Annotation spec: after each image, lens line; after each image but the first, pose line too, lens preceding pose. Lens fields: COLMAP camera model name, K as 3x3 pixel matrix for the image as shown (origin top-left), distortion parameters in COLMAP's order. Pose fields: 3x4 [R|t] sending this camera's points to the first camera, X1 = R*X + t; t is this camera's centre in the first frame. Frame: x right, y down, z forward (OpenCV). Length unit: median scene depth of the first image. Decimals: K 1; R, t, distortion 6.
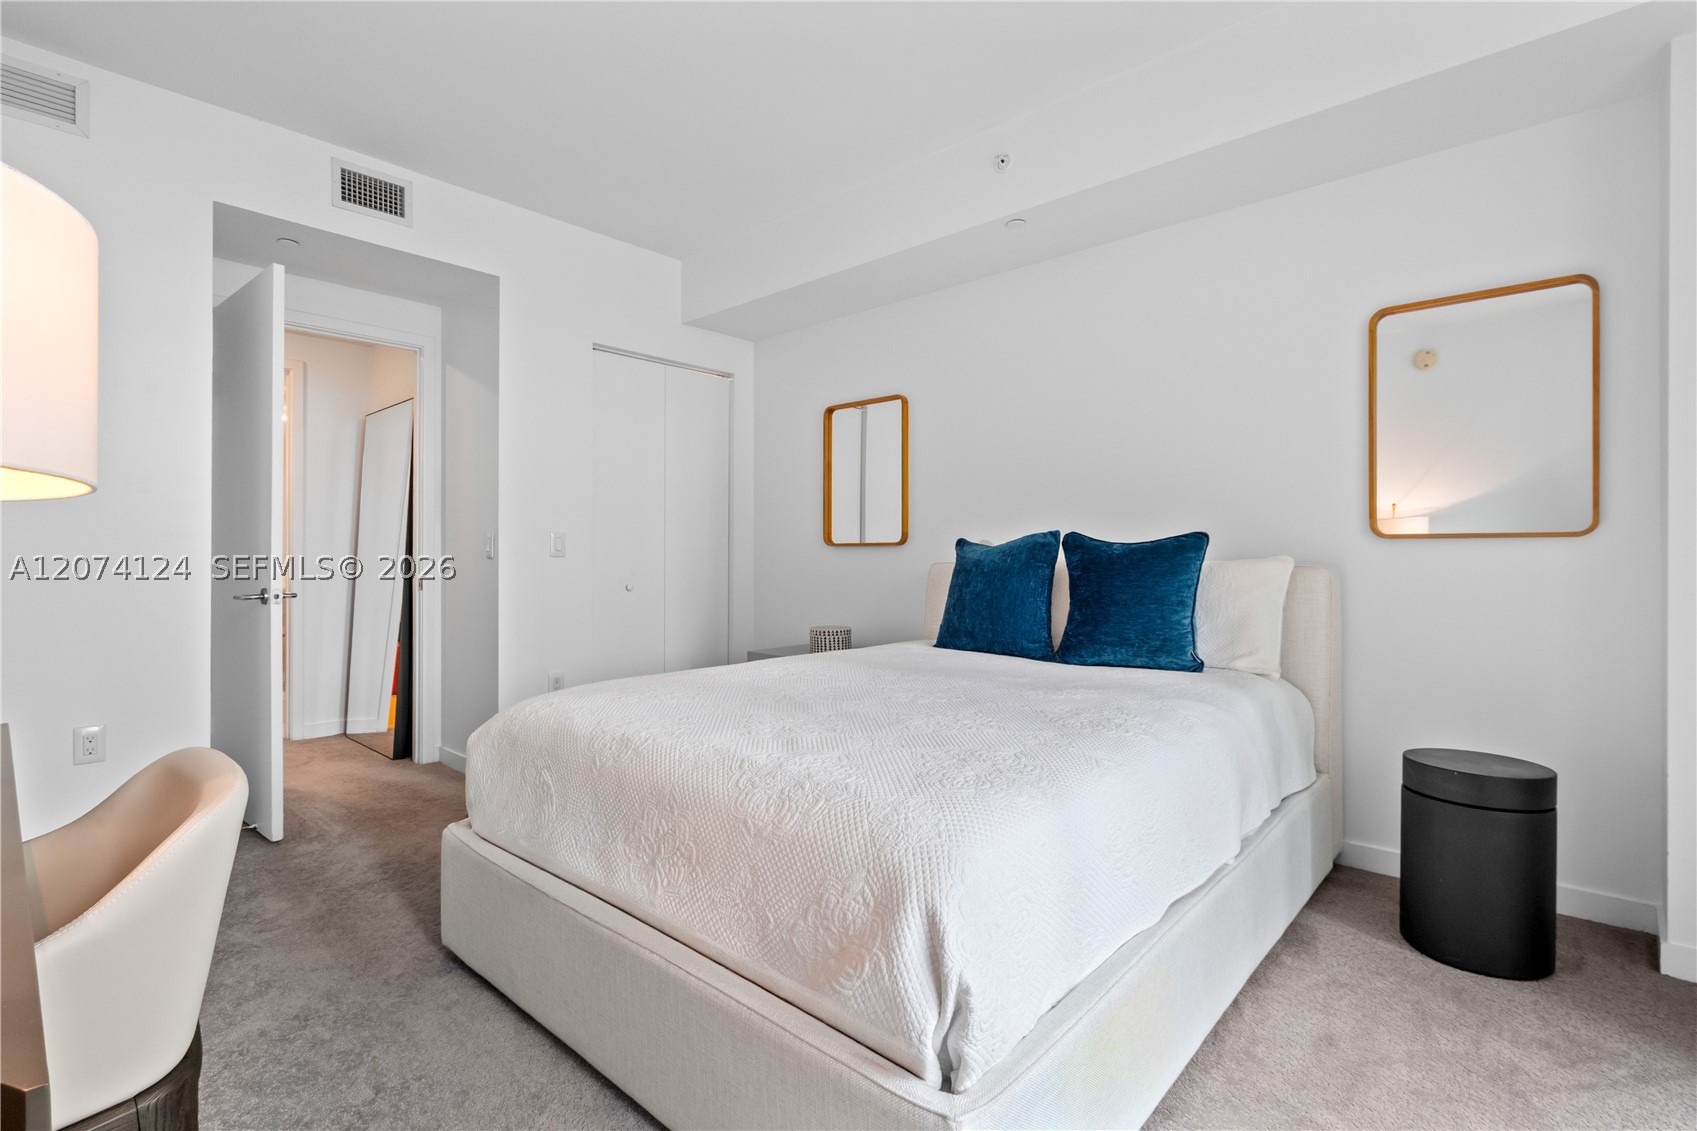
lens RADIAL K [[804.0, 0, 845.1], [0, 804.0, 554.0], [0, 0, 1]] dist [-0.000033, 0.000721]
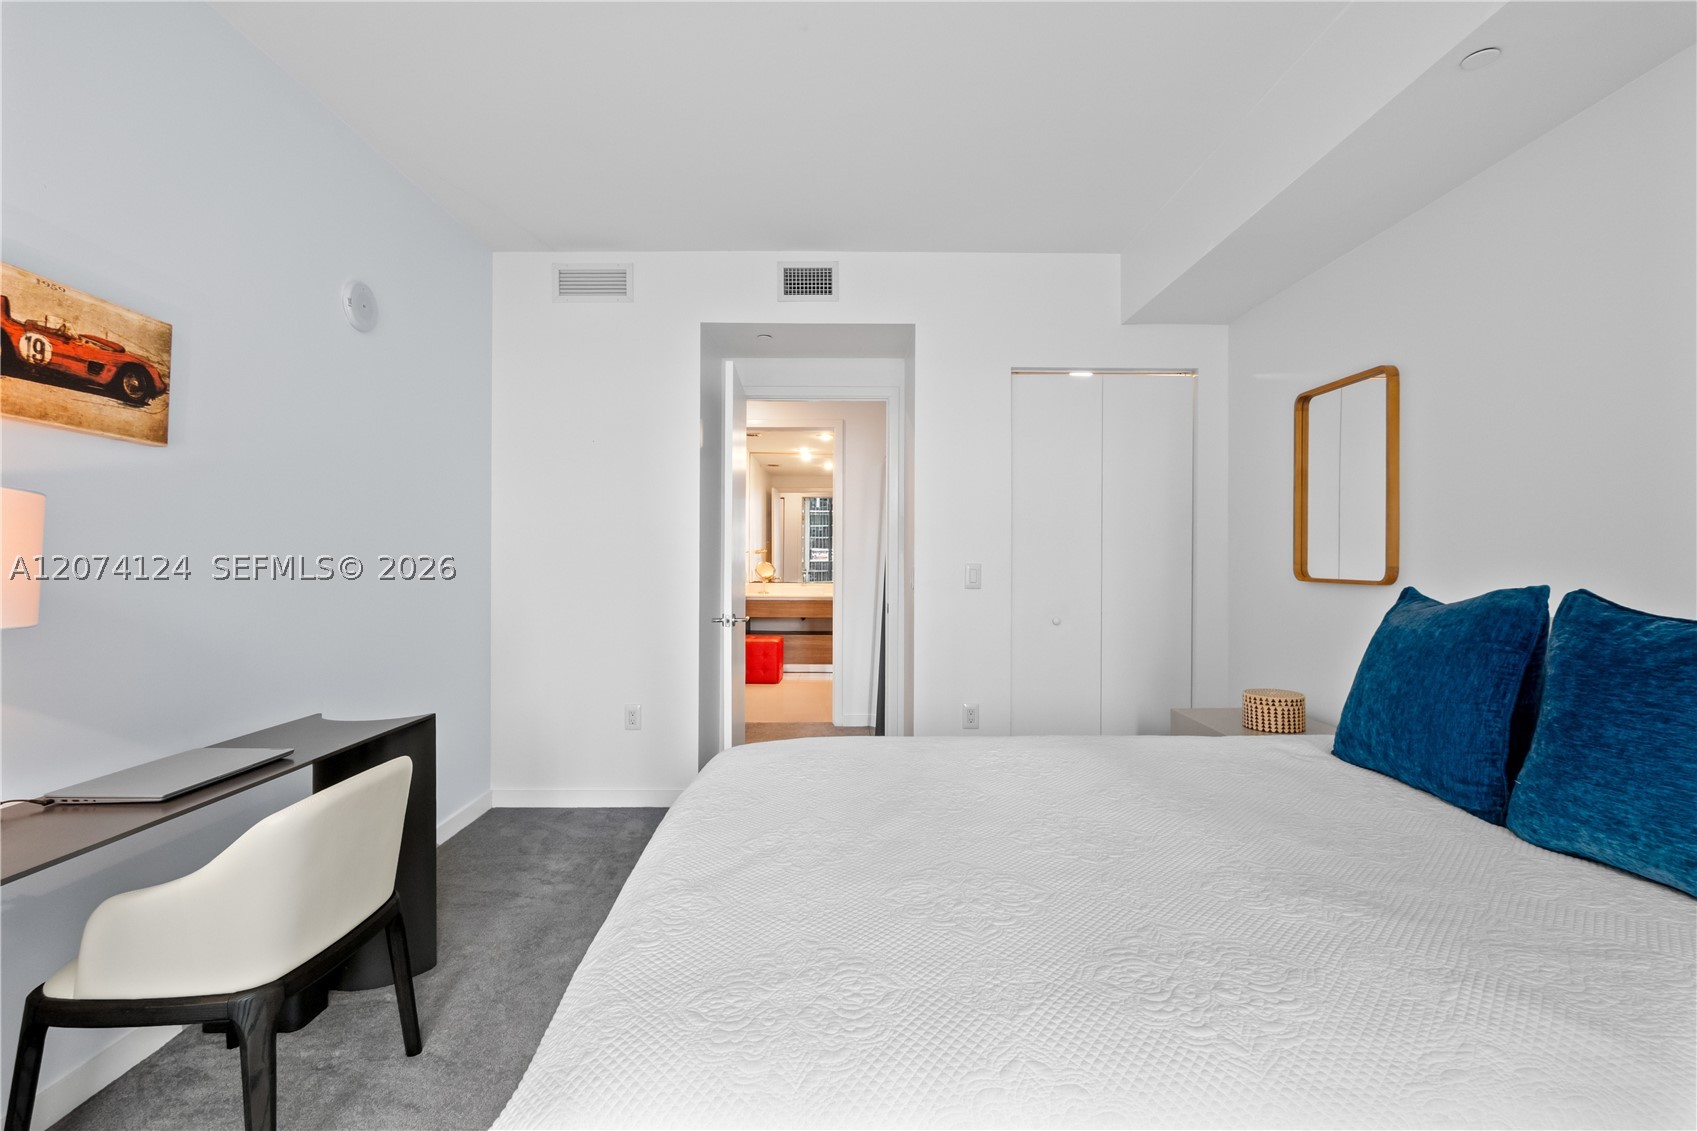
lens RADIAL K [[788.3, 0, 849.2], [0, 788.3, 553.1], [0, 0, 1]] dist [-0.002582, 0.000014]
pose [[0.677388, -0.002297, -0.735623, 0.308493], [0.002165, 0.999997, -0.001129, -0.047626], [0.735623, -0.000828, 0.677391, 0.260971]]
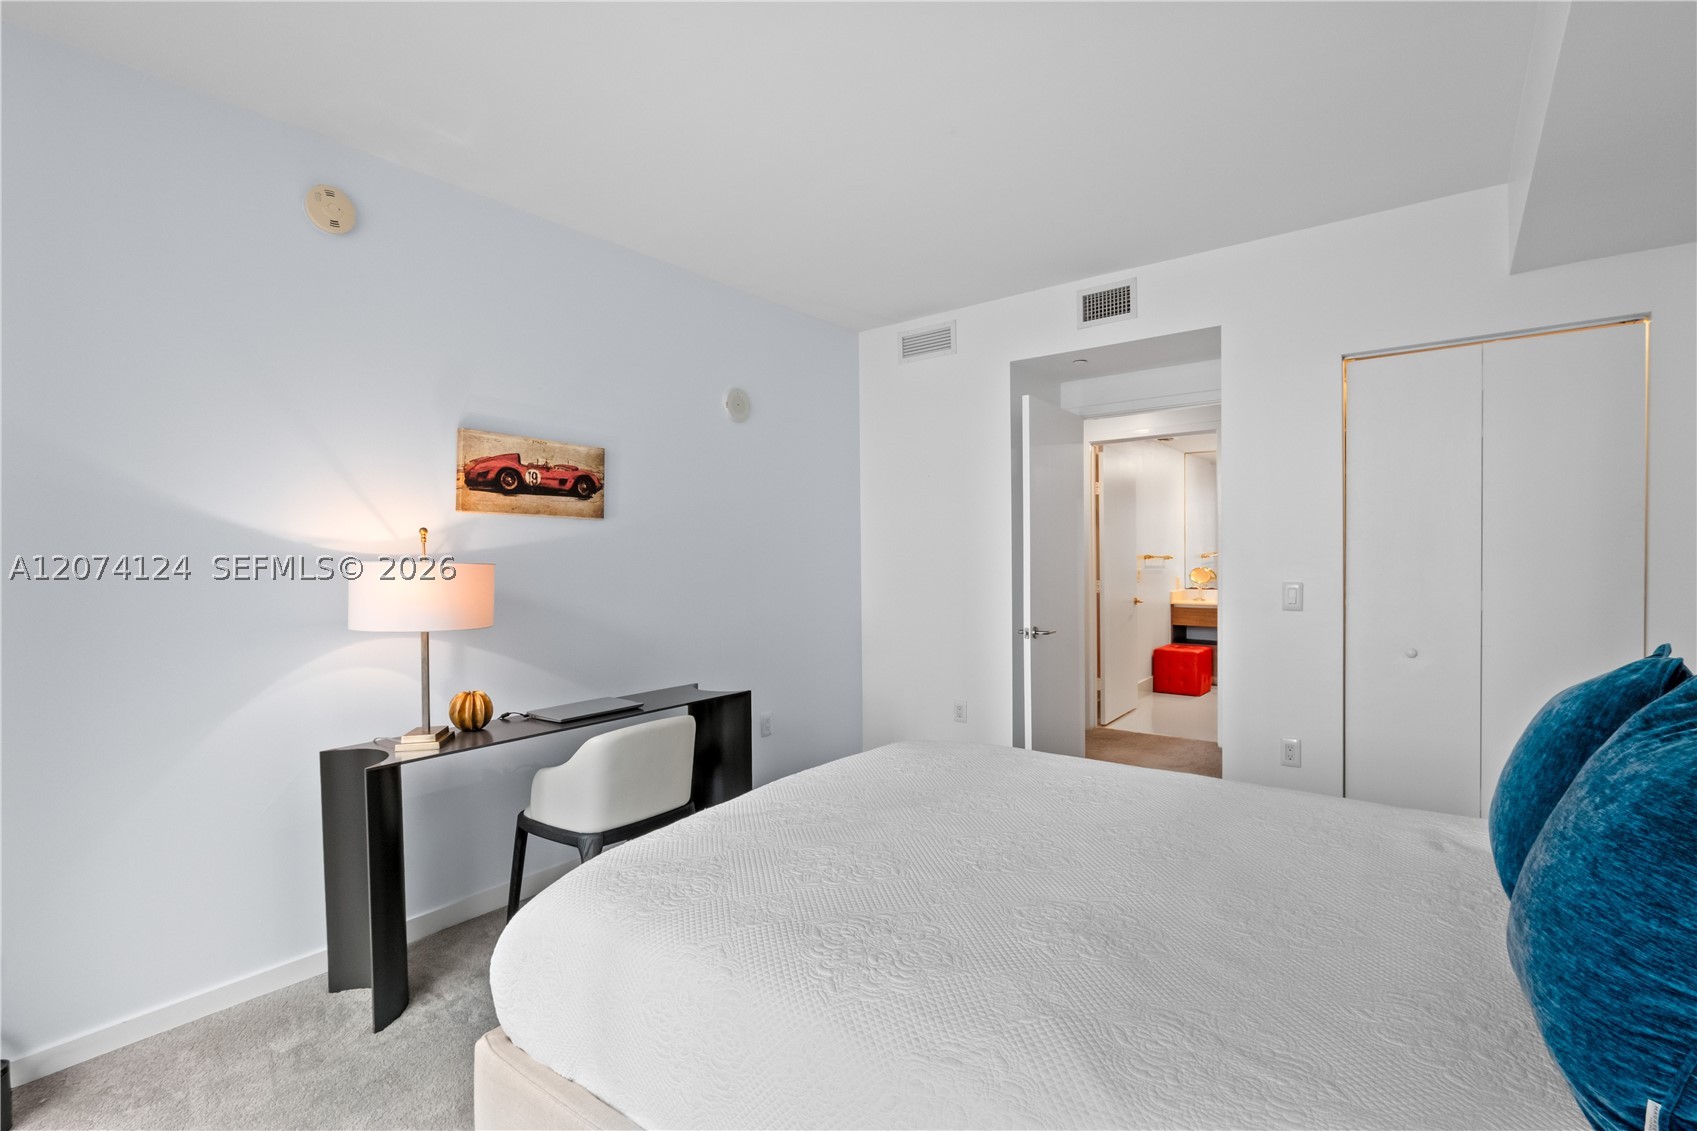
lens RADIAL K [[784.1, 0, 847.2], [0, 784.1, 556.6], [0, 0, 1]] dist [-0.001231, 0.000431]
pose [[0.078055, 0.001130, -0.996948, 0.560052], [0.017032, 0.999852, 0.002466, -0.079268], [0.996804, -0.017173, 0.078025, 0.518243]]
